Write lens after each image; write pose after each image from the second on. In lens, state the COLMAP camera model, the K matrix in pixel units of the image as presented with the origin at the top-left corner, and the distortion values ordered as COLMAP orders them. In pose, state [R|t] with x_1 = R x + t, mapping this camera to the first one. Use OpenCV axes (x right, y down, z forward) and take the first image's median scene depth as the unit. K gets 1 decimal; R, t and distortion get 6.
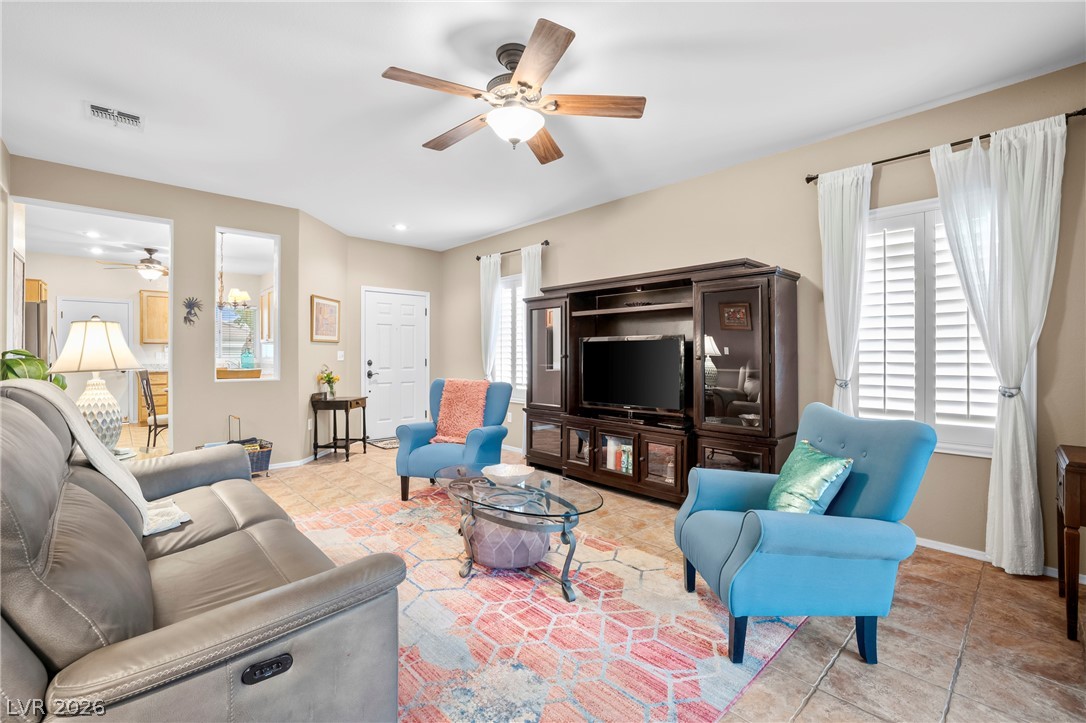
lens RADIAL K [[472.7, 0, 539.6], [0, 472.7, 356.5], [0, 0, 1]] dist [-0.034470, 0.002953]
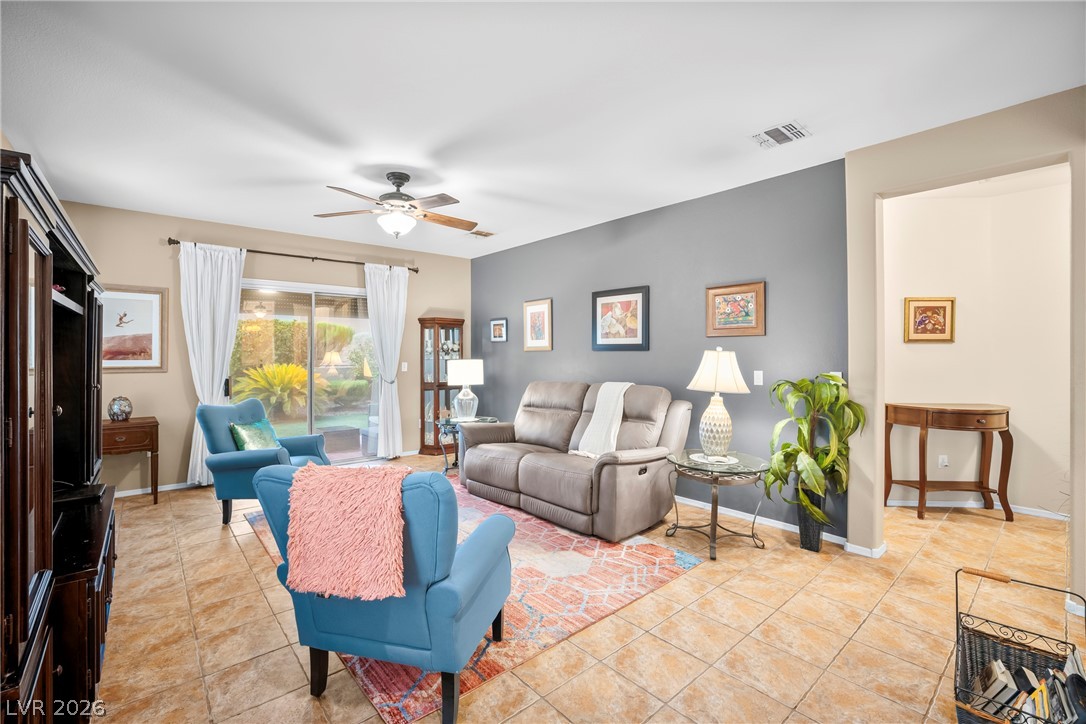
lens RADIAL K [[472.7, 0, 537.0], [0, 472.7, 359.9], [0, 0, 1]] dist [-0.034470, 0.002953]
pose [[-0.999111, -0.001754, 0.042124, -0.384778], [-0.000930, 0.999808, 0.019592, -0.053777], [-0.042150, 0.019535, -0.998920, 1.682410]]
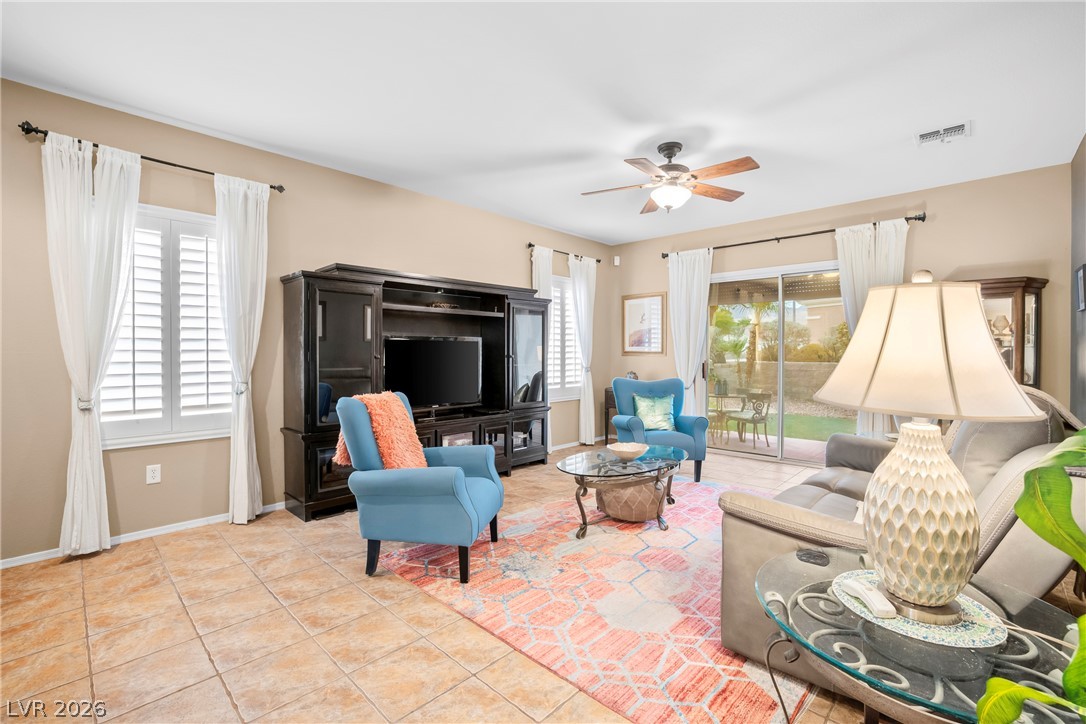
lens RADIAL K [[472.7, 0, 535.0], [0, 472.7, 354.7], [0, 0, 1]] dist [-0.034470, 0.002953]
pose [[-0.052573, -0.008457, 0.998581, -1.000808], [0.003692, 0.999956, 0.008663, -0.012312], [-0.998610, 0.004143, -0.052539, 1.005576]]
